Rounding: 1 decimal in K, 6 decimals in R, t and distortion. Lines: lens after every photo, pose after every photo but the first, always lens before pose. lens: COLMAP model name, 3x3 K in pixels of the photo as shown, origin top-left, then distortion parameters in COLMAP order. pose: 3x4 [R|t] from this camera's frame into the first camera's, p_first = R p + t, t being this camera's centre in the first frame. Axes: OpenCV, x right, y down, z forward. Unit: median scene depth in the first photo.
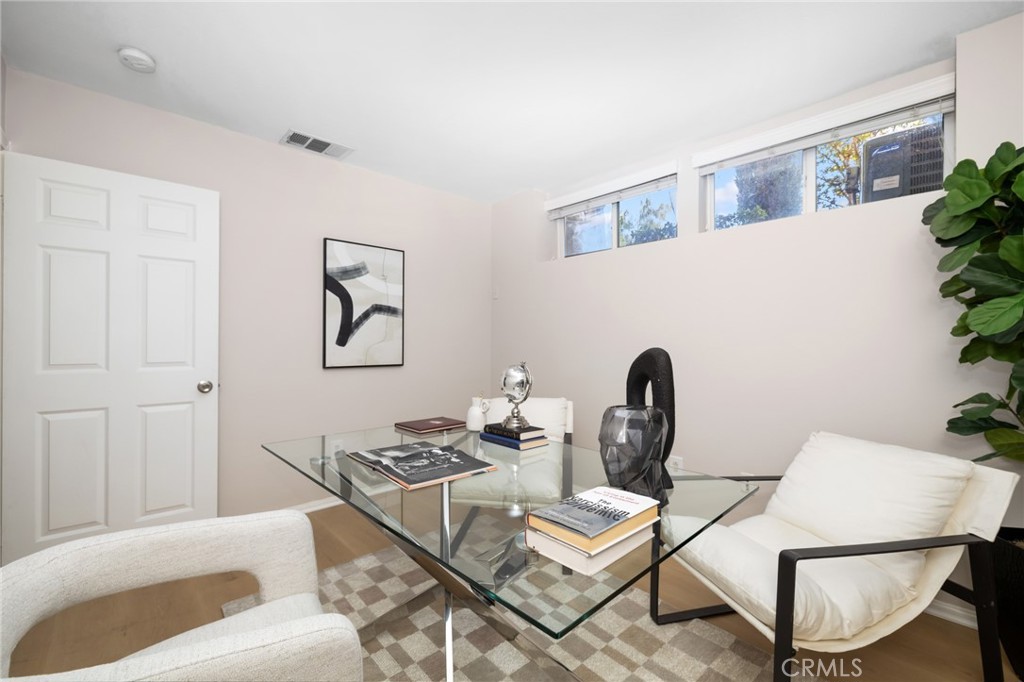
lens RADIAL K [[434.2, 0, 512.0], [0, 434.2, 341.0], [0, 0, 1]] dist [0.001085, 0.000069]
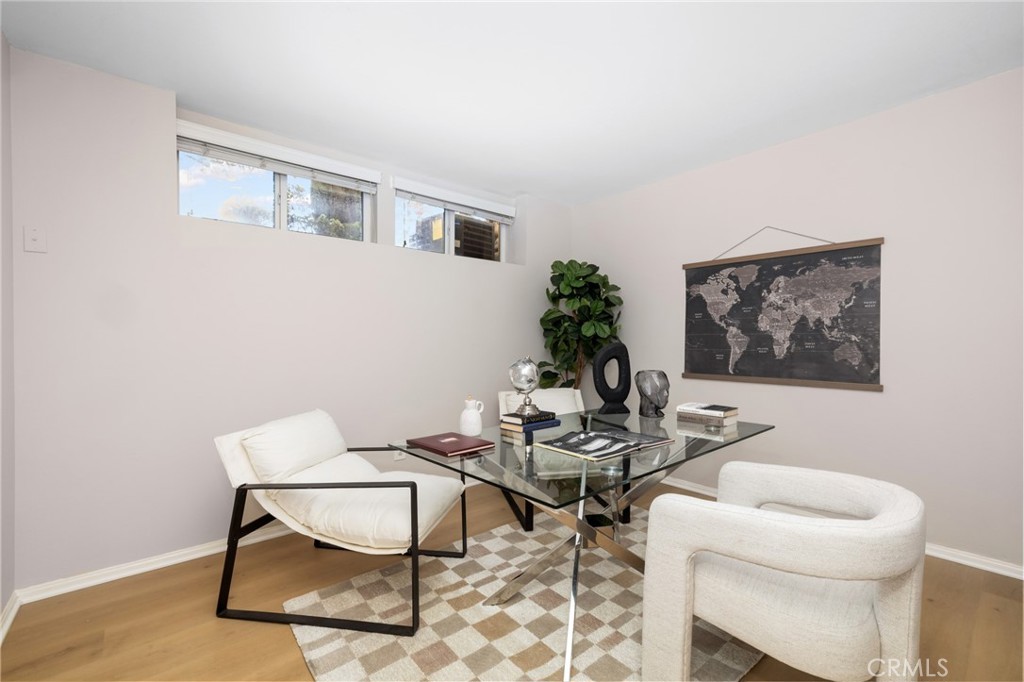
lens RADIAL K [[434.2, 0, 512.0], [0, 434.2, 341.0], [0, 0, 1]] dist [0.001085, 0.000069]
pose [[0.036900, -0.003405, 0.999313, -1.091756], [-0.001830, 0.999992, 0.003475, 0.004862], [-0.999317, -0.001957, 0.036893, 0.979899]]
